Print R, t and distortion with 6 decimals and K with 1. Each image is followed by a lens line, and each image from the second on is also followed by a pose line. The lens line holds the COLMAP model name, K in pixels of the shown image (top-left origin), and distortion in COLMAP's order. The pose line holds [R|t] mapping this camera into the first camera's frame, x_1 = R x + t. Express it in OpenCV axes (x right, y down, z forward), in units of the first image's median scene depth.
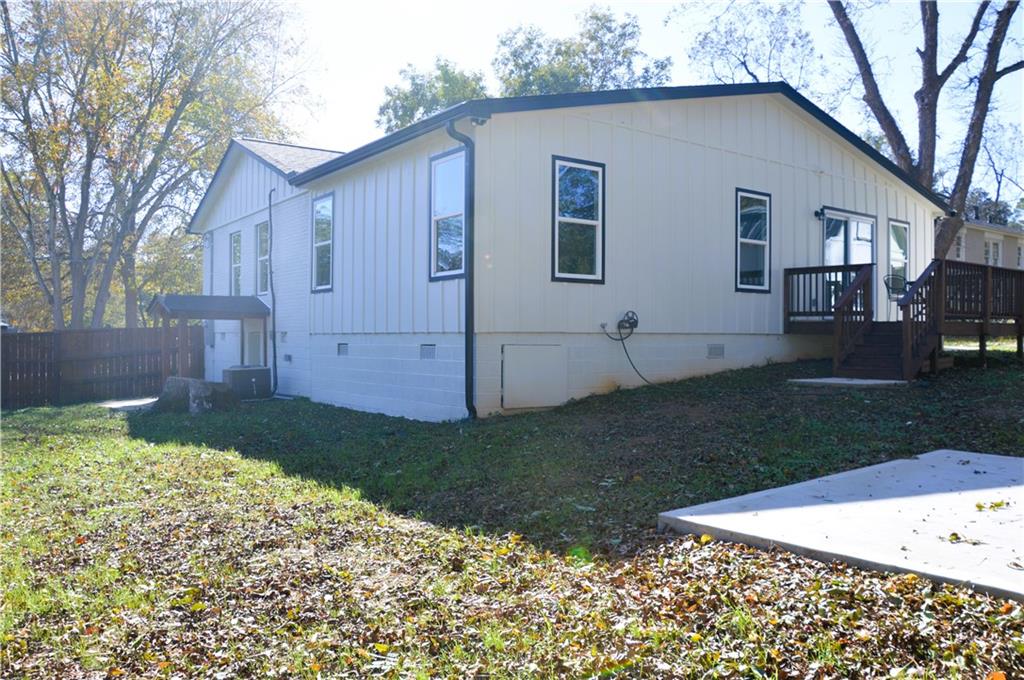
lens RADIAL K [[818.0, 0, 512.0], [0, 818.0, 340.0], [0, 0, 1]] dist [-0.152988, 0.109320]
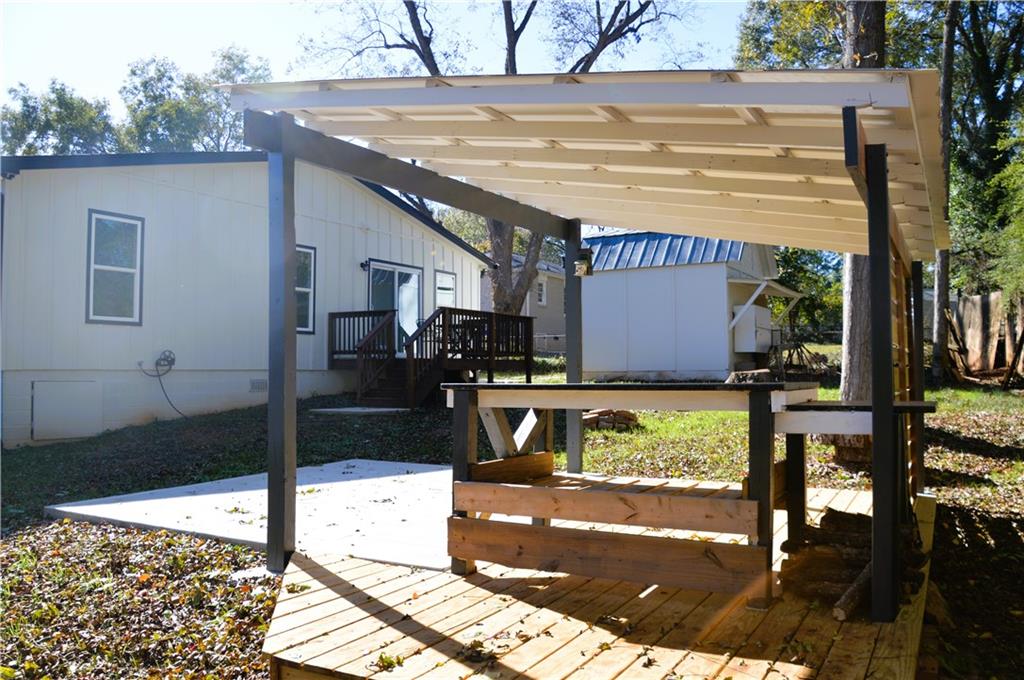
lens RADIAL K [[818.0, 0, 512.0], [0, 818.0, 340.0], [0, 0, 1]] dist [-0.152988, 0.109320]
pose [[0.916853, 0.007817, 0.399149, 0.118782], [0.009734, 0.999073, -0.041925, 0.000683], [-0.399107, 0.042324, 0.915927, -0.159308]]
